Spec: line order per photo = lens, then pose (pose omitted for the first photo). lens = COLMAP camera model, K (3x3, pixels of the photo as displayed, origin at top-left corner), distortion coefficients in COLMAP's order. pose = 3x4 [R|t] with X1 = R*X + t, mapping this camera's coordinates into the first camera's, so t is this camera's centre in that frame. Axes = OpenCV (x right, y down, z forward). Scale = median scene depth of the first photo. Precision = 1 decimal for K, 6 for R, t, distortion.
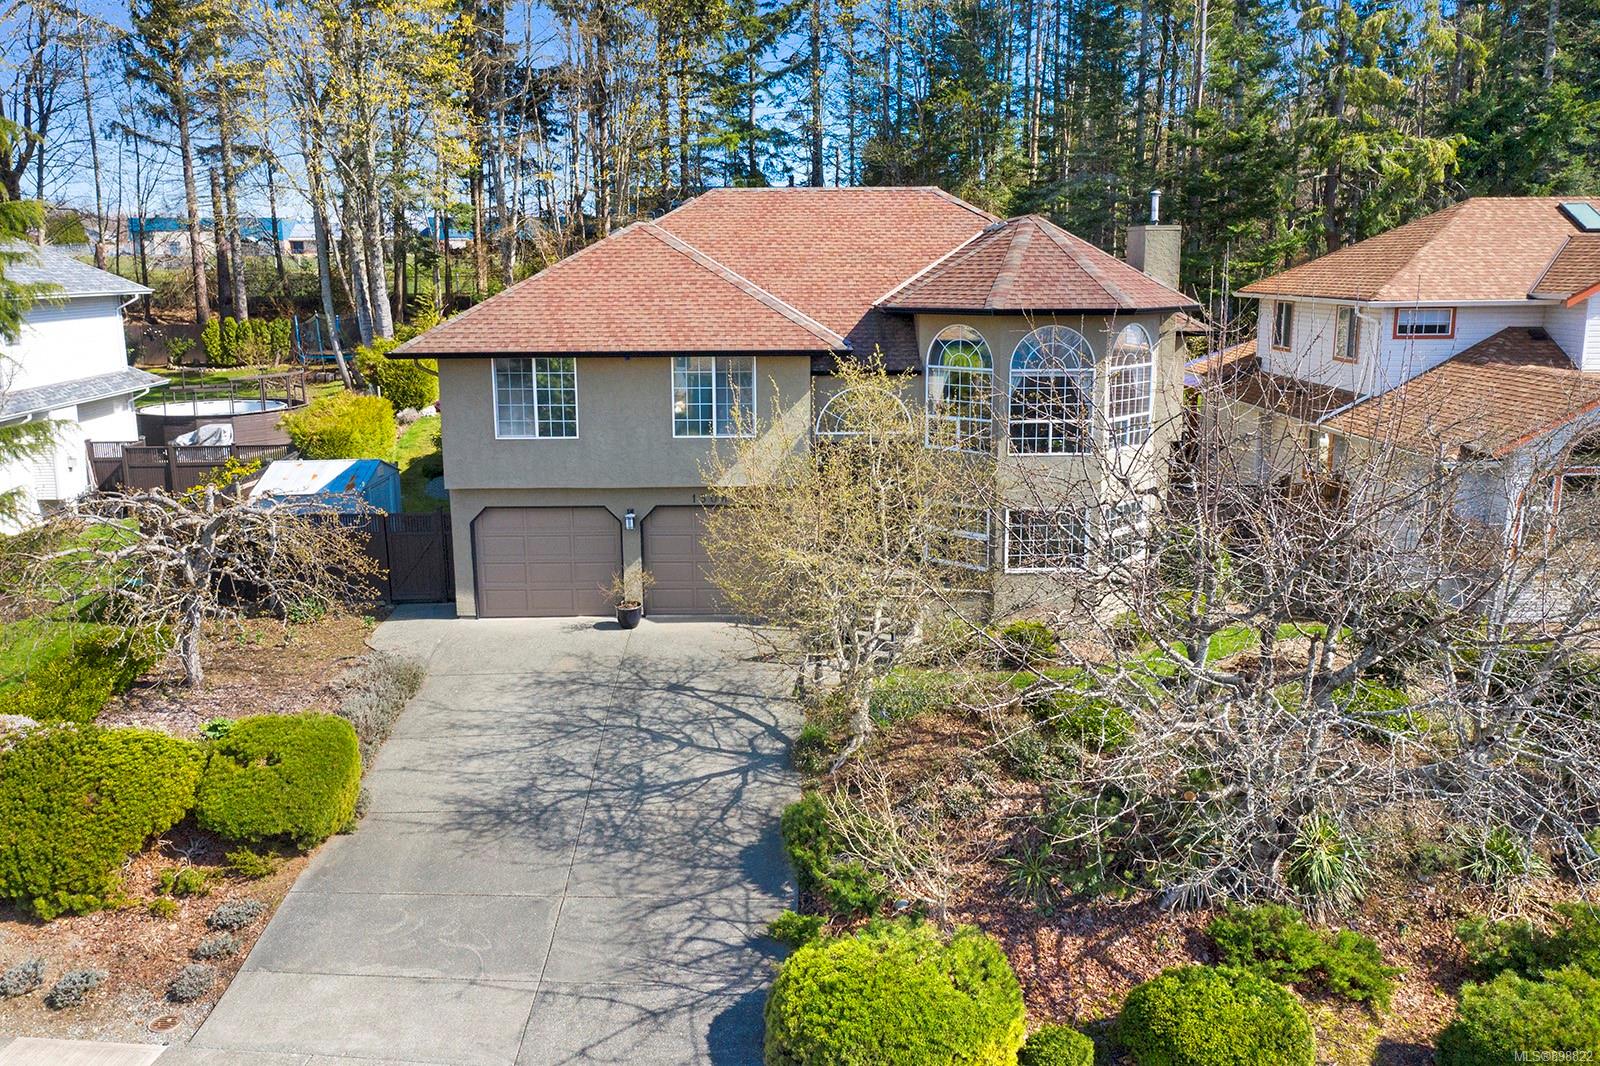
lens RADIAL K [[1287.9, 0, 803.0], [0, 1287.9, 534.7], [0, 0, 1]] dist [-0.009785, 0.000493]
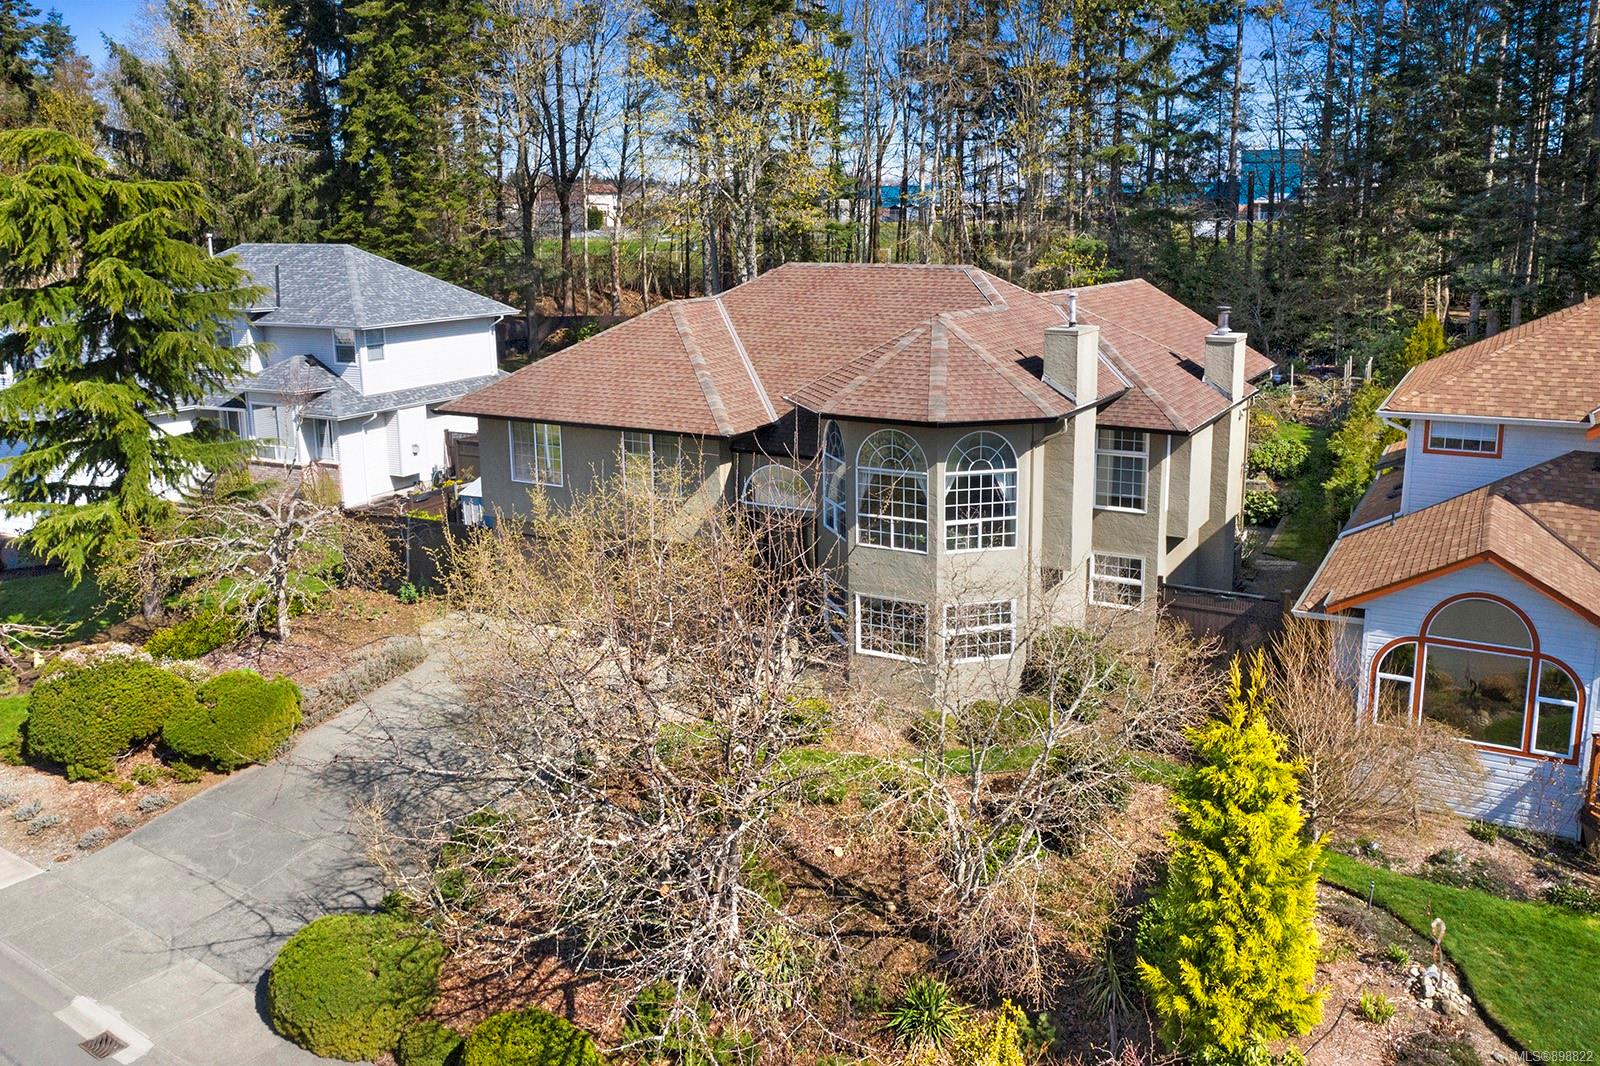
lens RADIAL K [[1324.8, 0, 800.0], [0, 1324.8, 533.0], [0, 0, 1]] dist [-0.007043, 0.002408]
pose [[0.864318, 0.116922, -0.489166, 0.682429], [-0.103002, 0.993138, 0.055387, -0.132472], [0.492285, 0.002513, 0.870430, 0.018718]]
